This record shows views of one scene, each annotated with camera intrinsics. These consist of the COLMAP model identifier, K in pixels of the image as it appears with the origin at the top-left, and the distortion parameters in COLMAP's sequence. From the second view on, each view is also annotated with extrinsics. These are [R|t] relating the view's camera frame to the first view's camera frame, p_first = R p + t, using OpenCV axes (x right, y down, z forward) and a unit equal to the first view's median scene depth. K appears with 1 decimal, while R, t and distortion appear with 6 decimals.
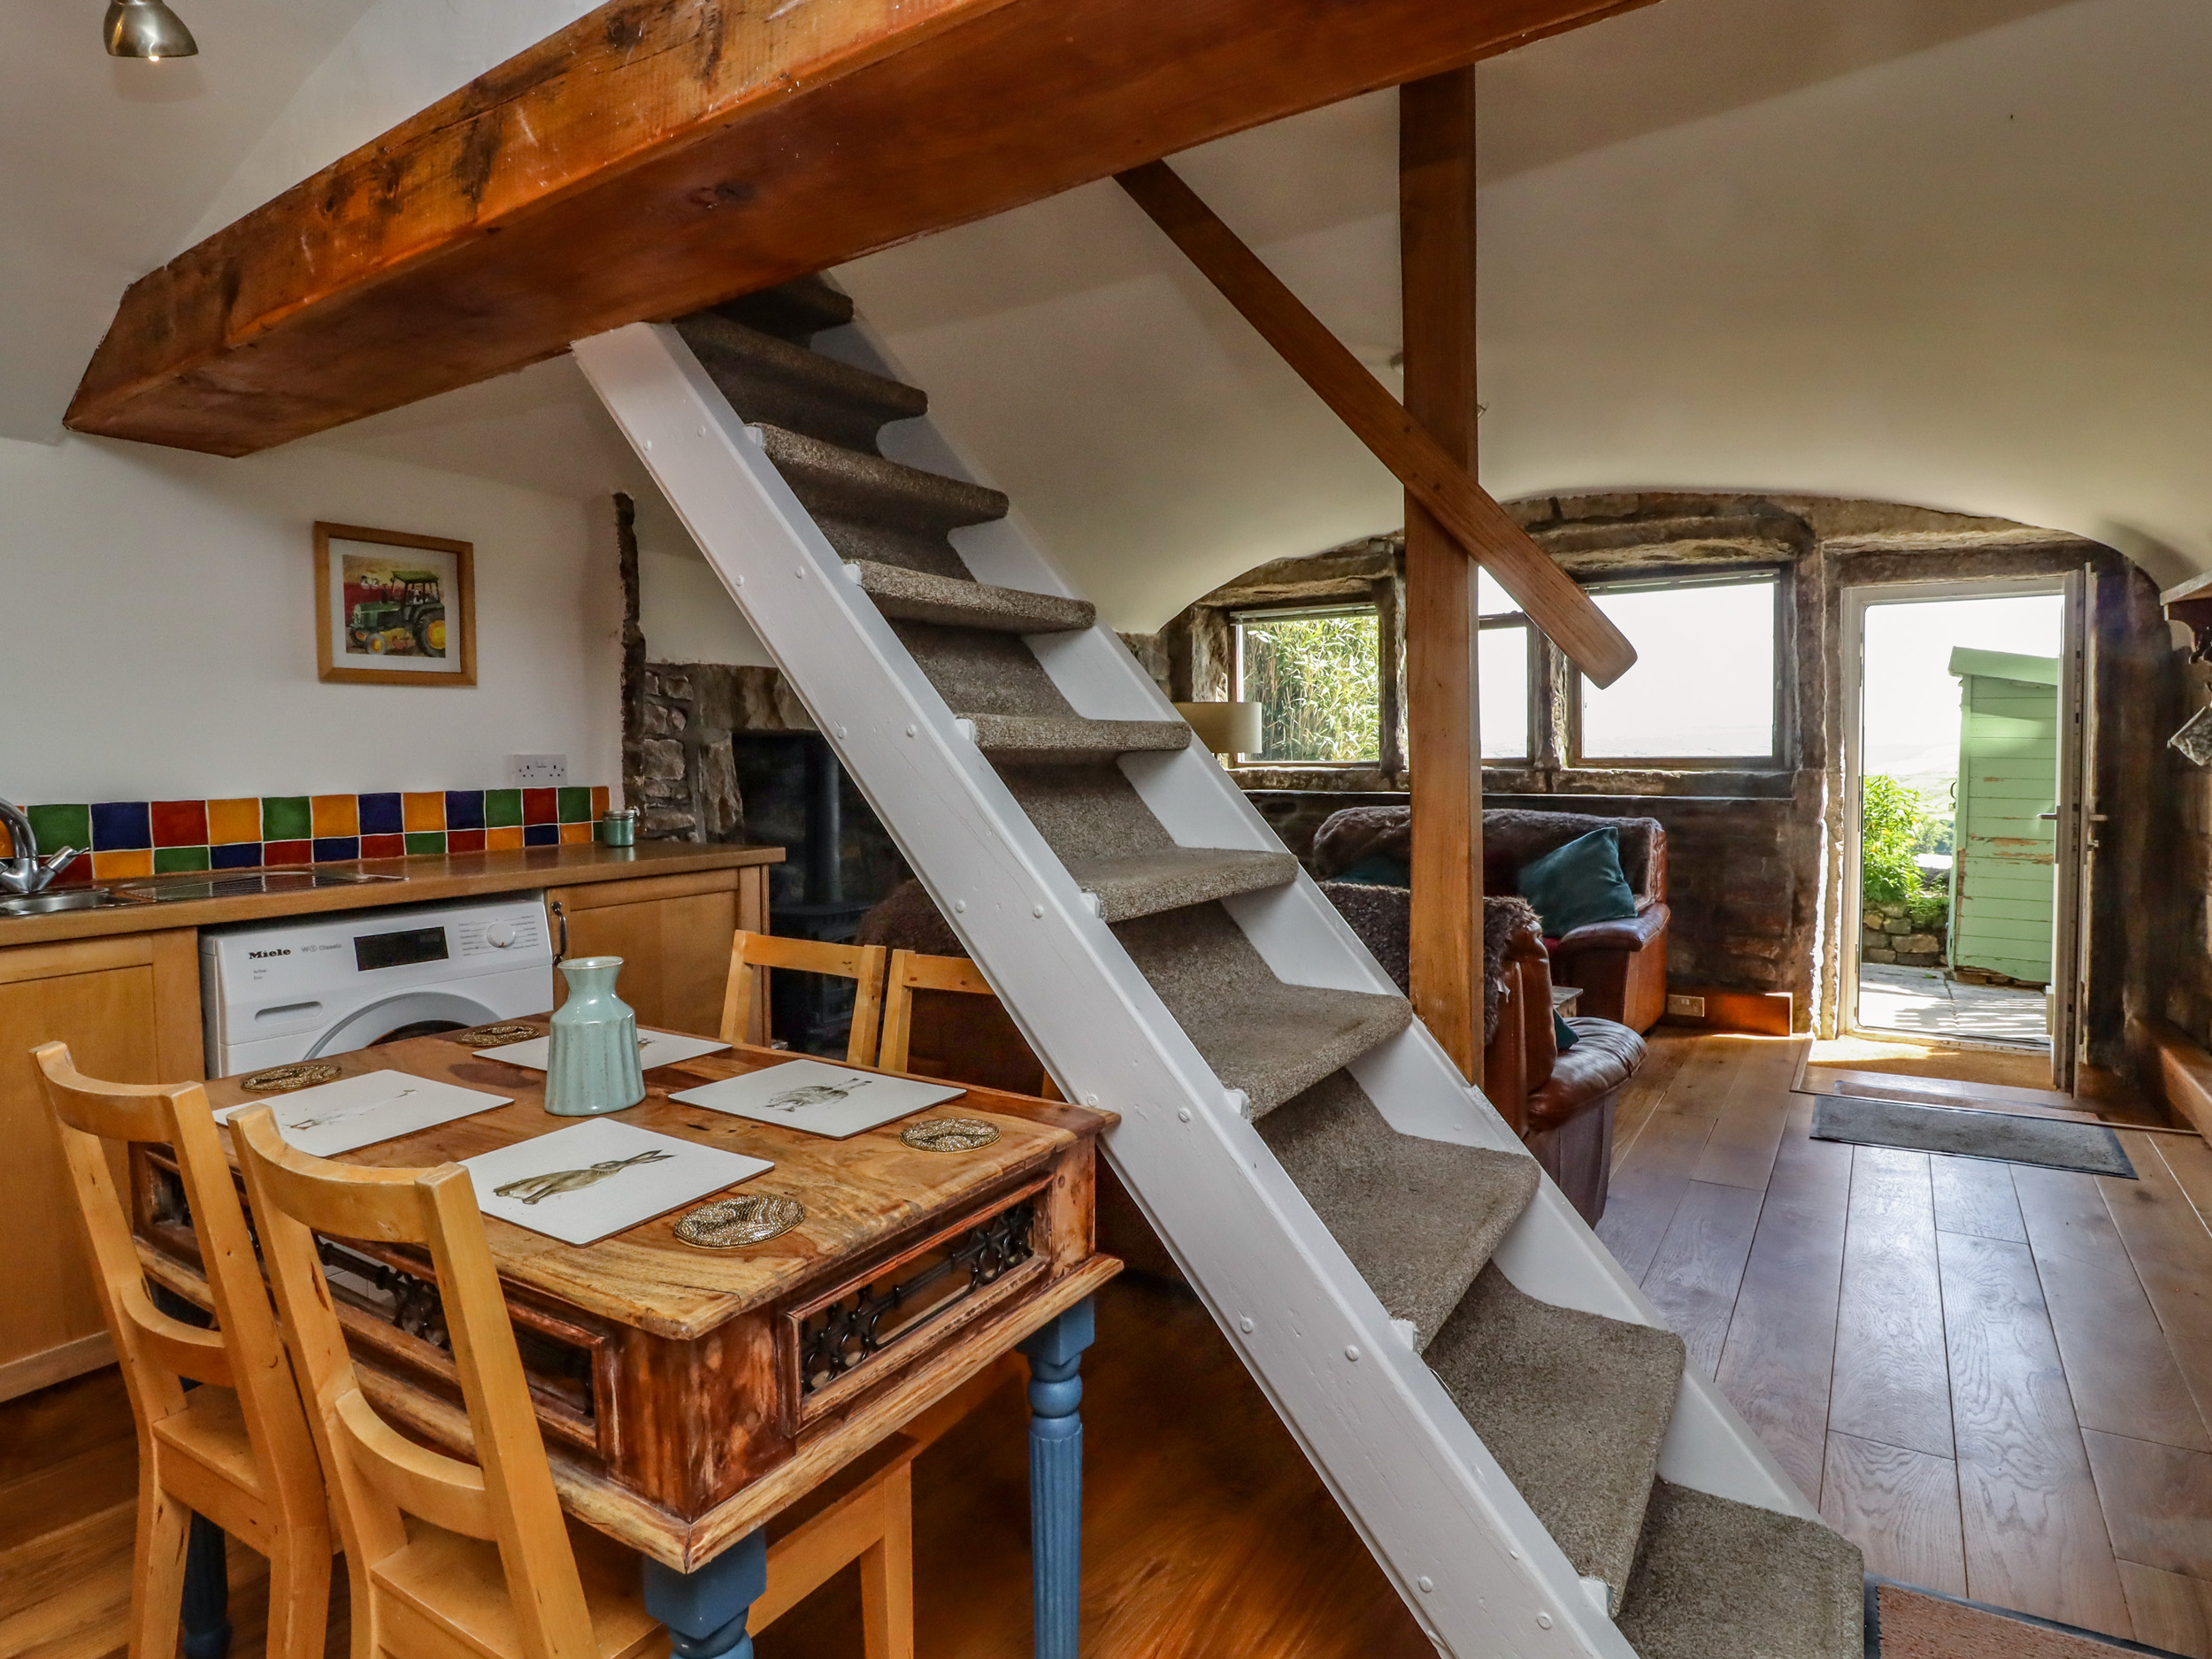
lens RADIAL K [[1172.8, 0, 1138.3], [0, 1172.8, 794.0], [0, 0, 1]] dist [0.003709, -0.016222]
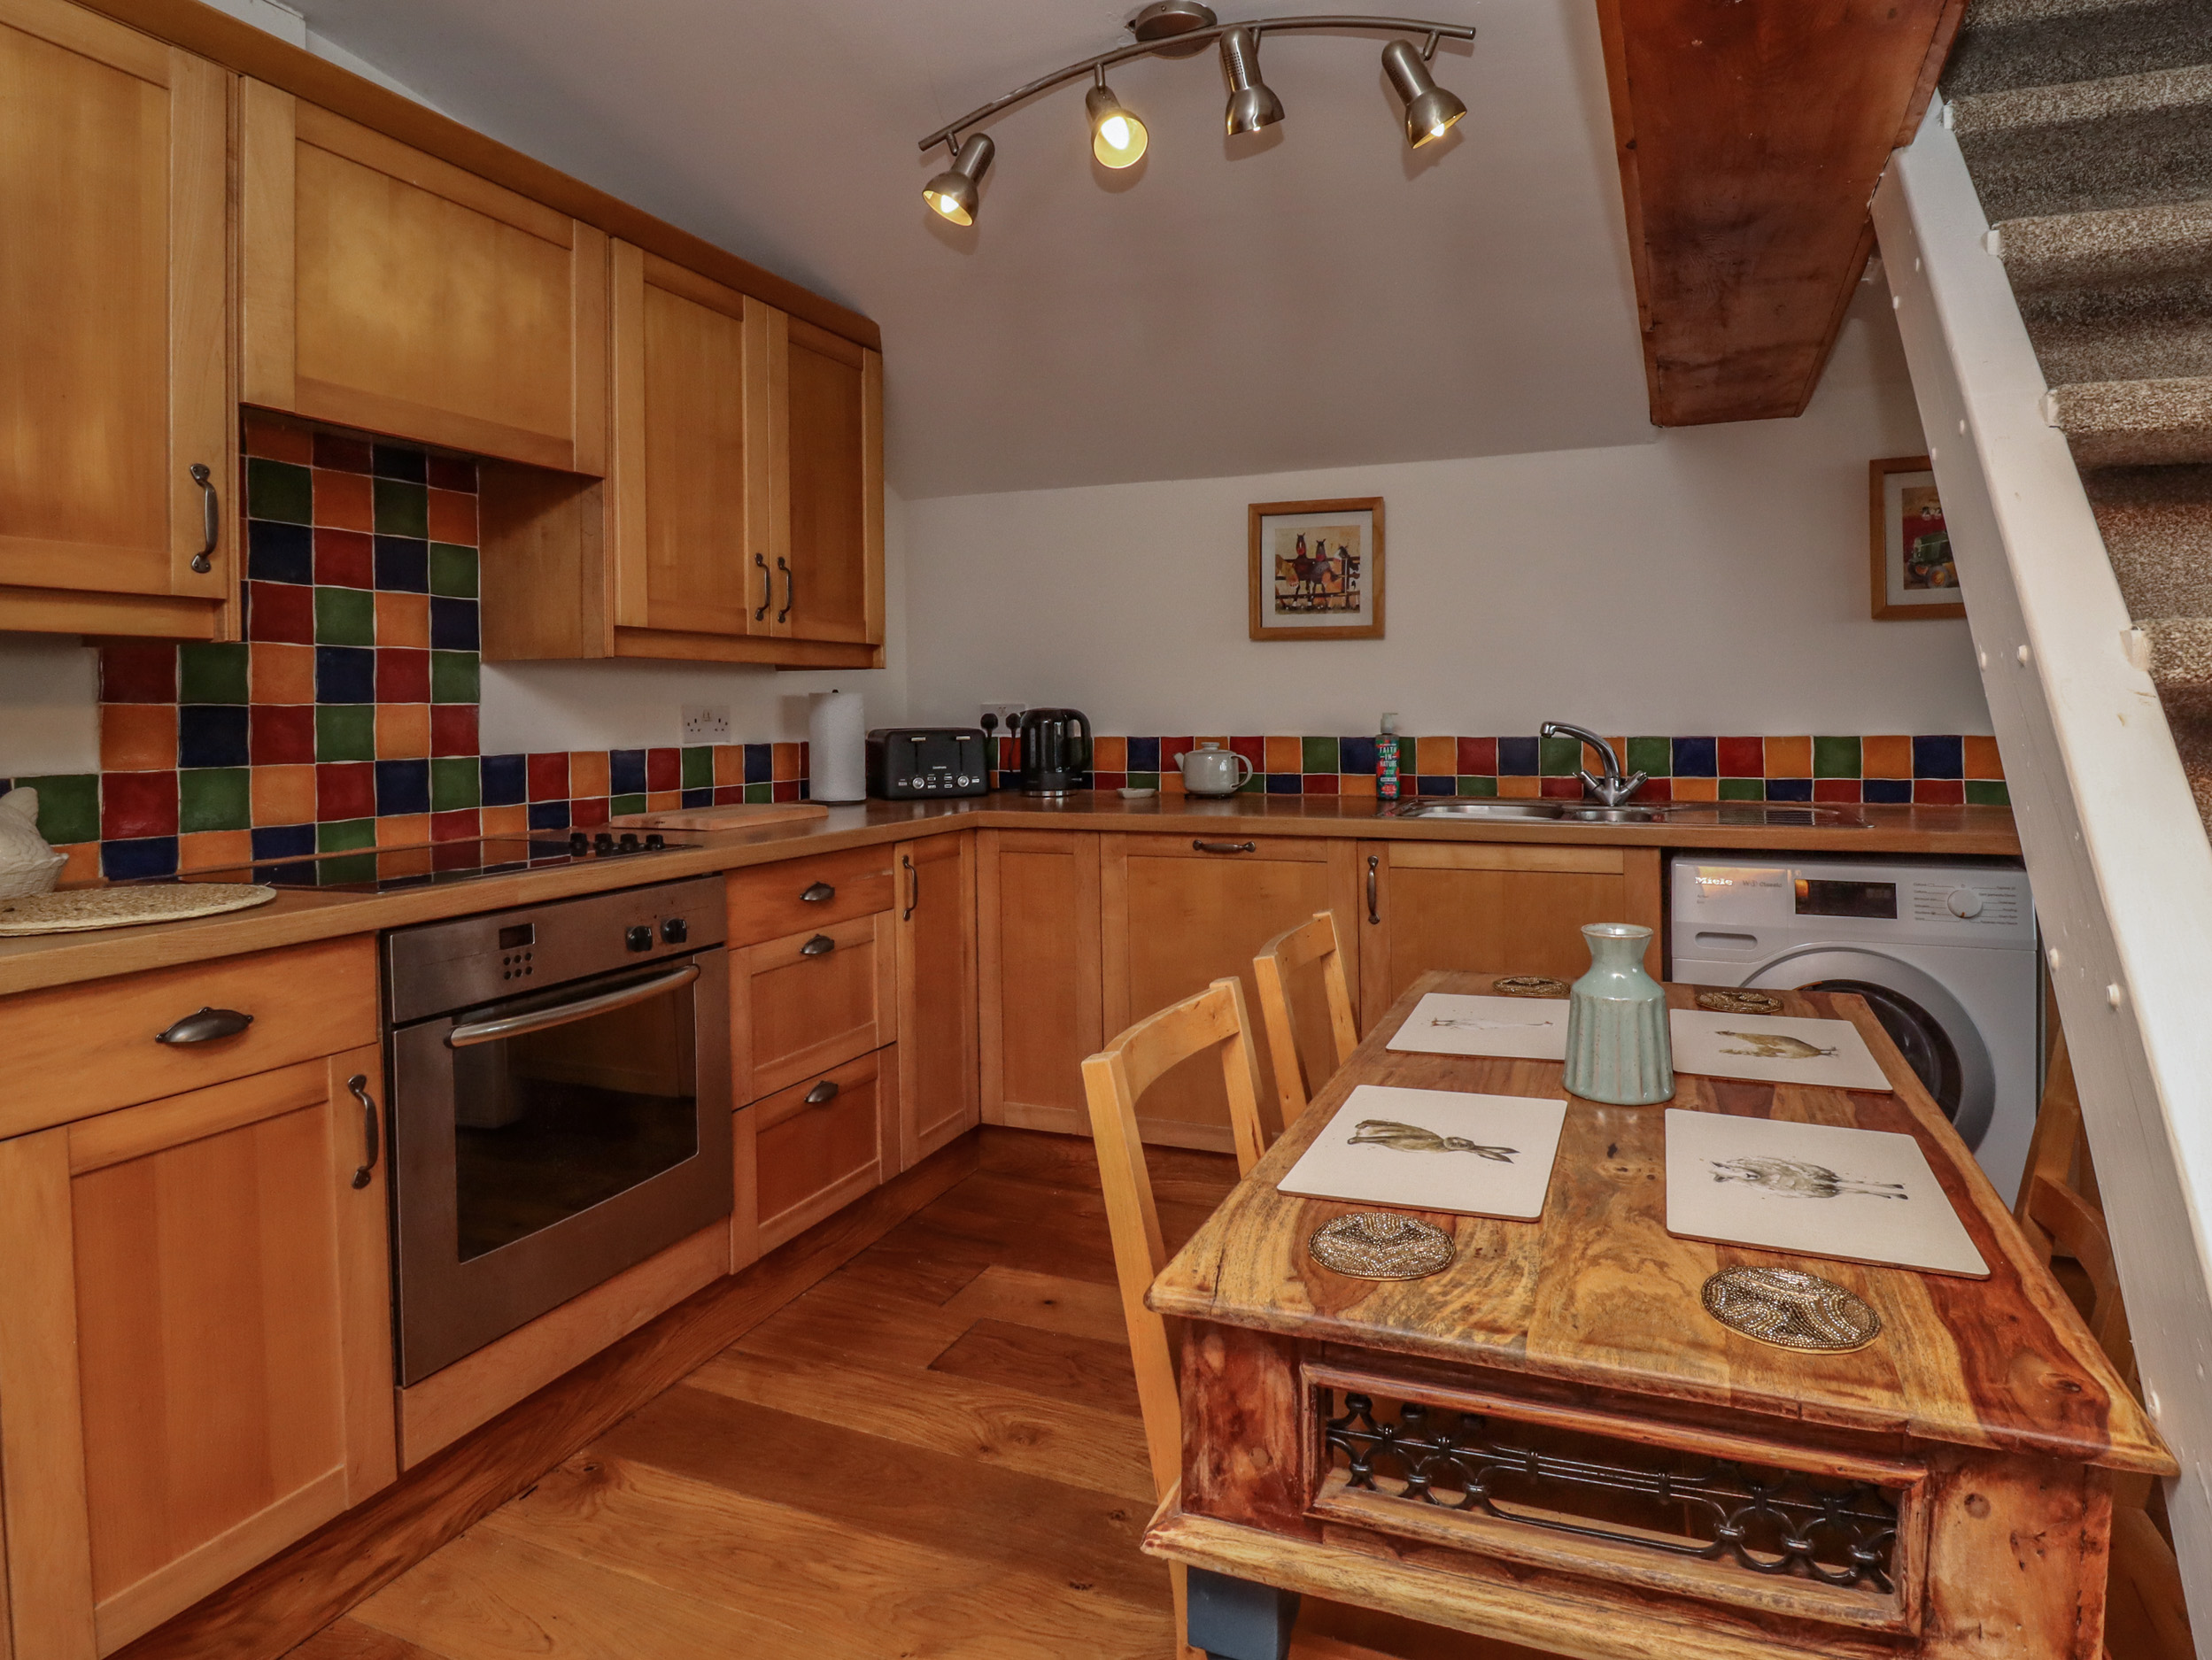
lens RADIAL K [[1131.6, 0, 1105.7], [0, 1131.6, 730.7], [0, 0, 1]] dist [0.043911, -0.024918]
pose [[0.234236, 0.026962, -0.971806, 0.350975], [-0.026894, 0.999413, 0.021245, -0.022605], [0.971808, 0.021159, 0.234823, 0.498804]]
